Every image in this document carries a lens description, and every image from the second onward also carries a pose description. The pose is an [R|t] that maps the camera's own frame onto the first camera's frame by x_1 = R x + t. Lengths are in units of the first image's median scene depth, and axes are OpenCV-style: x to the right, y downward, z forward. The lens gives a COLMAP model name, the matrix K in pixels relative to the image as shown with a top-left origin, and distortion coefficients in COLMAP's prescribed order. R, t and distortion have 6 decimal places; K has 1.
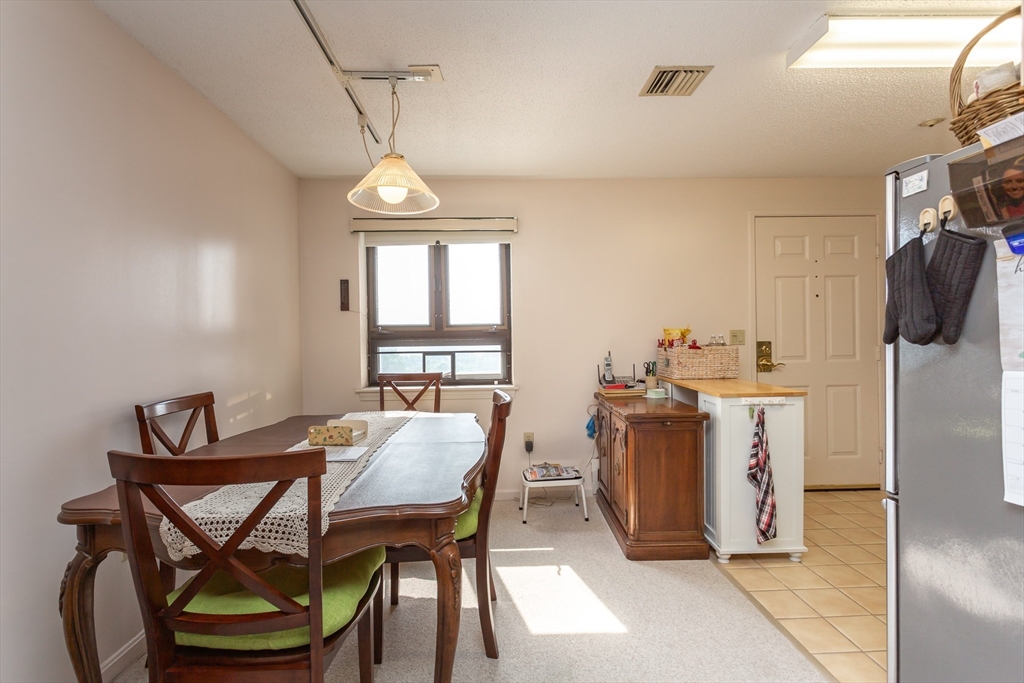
lens RADIAL K [[491.9, 0, 507.0], [0, 491.9, 337.5], [0, 0, 1]] dist [-0.000296, 0.003032]
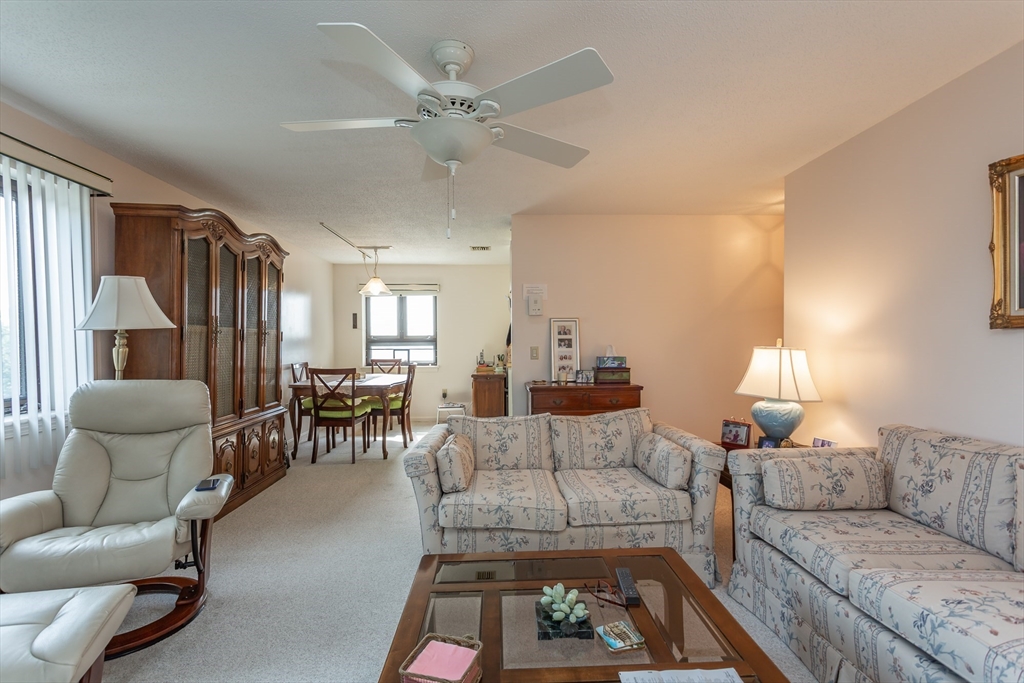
lens RADIAL K [[491.9, 0, 517.9], [0, 491.9, 345.9], [0, 0, 1]] dist [-0.000296, 0.003032]
pose [[0.999584, 0.012402, 0.026026, 0.286829], [-0.012582, 0.999898, 0.006762, -0.004275], [-0.025939, -0.007086, 0.999638, -1.030708]]
